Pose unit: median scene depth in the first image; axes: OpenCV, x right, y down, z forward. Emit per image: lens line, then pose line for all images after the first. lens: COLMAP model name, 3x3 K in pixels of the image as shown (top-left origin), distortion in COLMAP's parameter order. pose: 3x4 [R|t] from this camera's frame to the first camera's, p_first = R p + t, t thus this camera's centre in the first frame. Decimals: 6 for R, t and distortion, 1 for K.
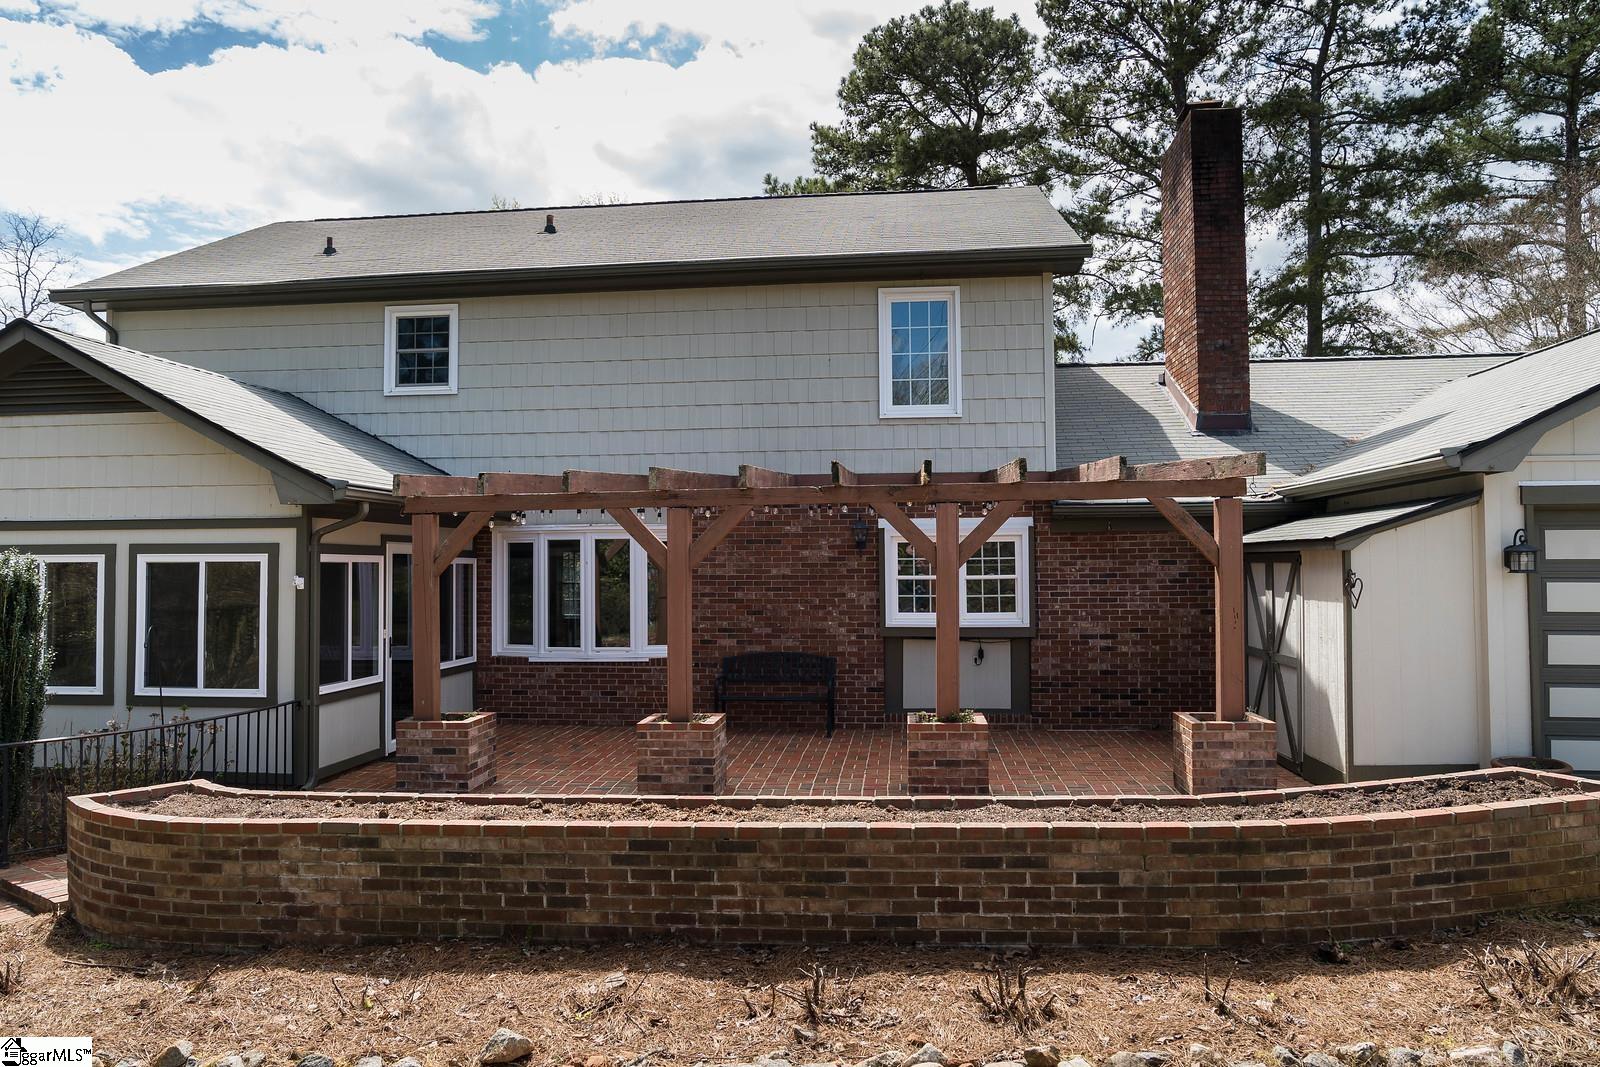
lens RADIAL K [[1078.1, 0, 800.0], [0, 1078.1, 533.5], [0, 0, 1]] dist [-0.031753, 0.006036]
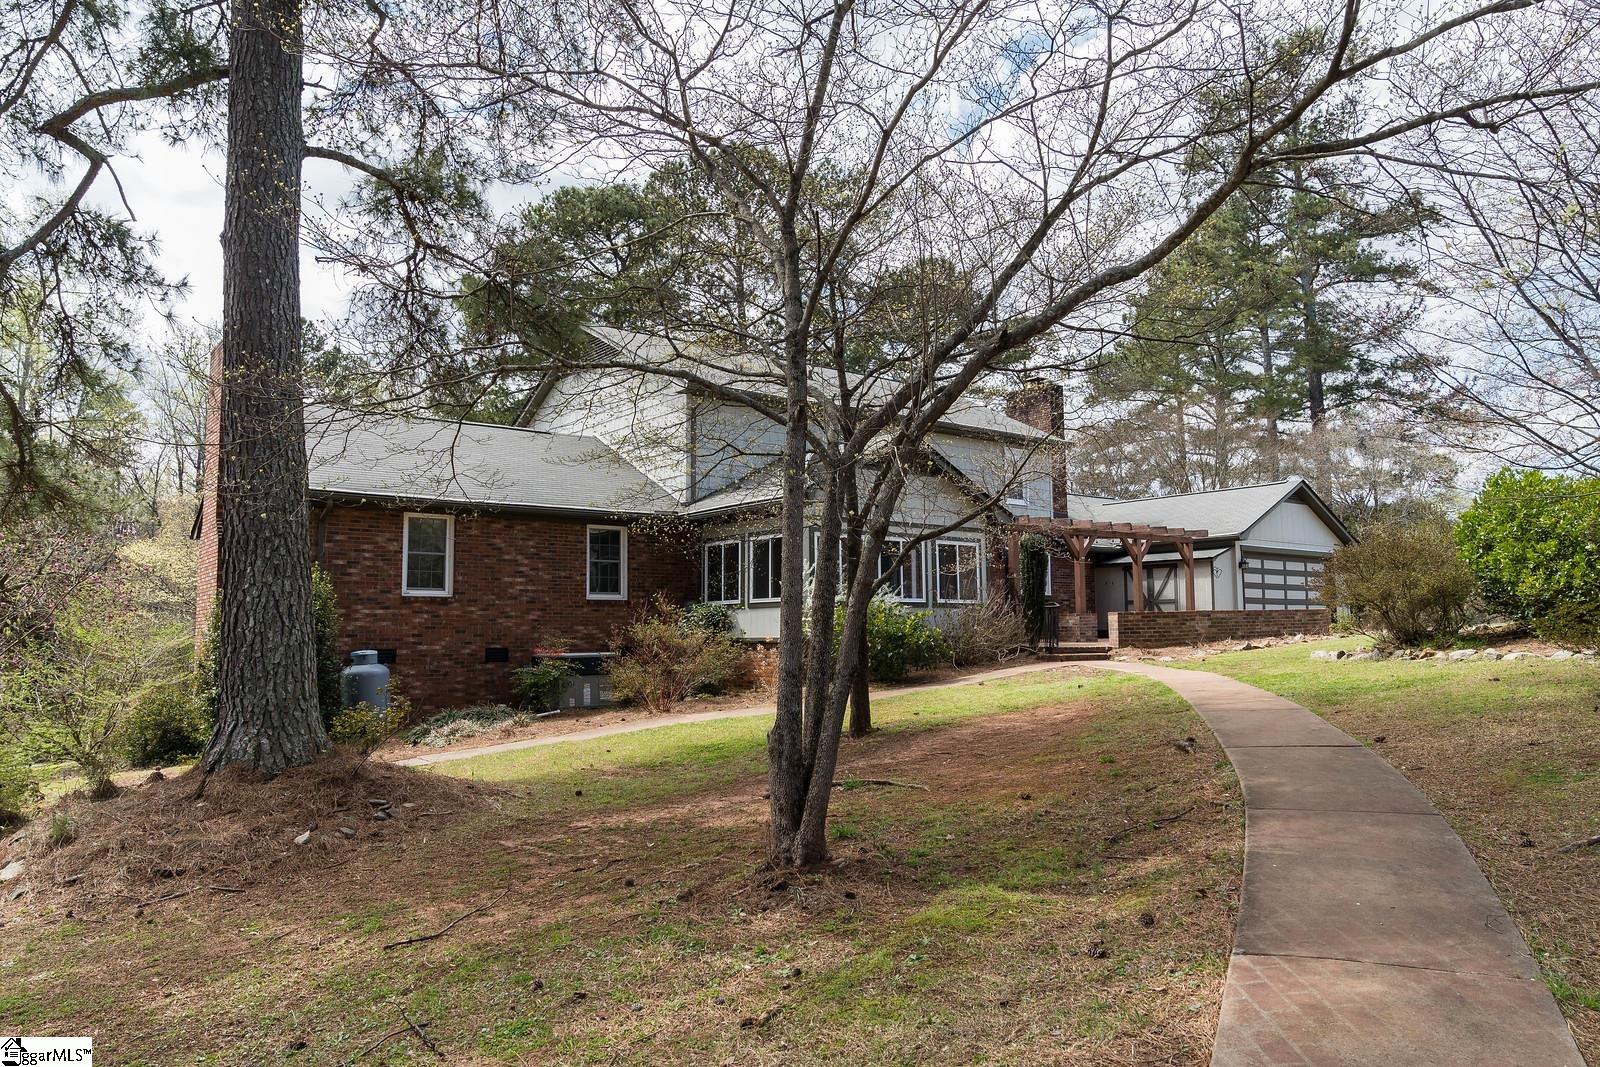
lens RADIAL K [[1078.1, 0, 800.0], [0, 1078.1, 533.5], [0, 0, 1]] dist [-0.031753, 0.006036]
pose [[0.713488, 0.067826, 0.697377, -2.412781], [-0.019852, 0.996861, -0.076643, 0.186125], [-0.700386, 0.040839, 0.712595, -0.420187]]
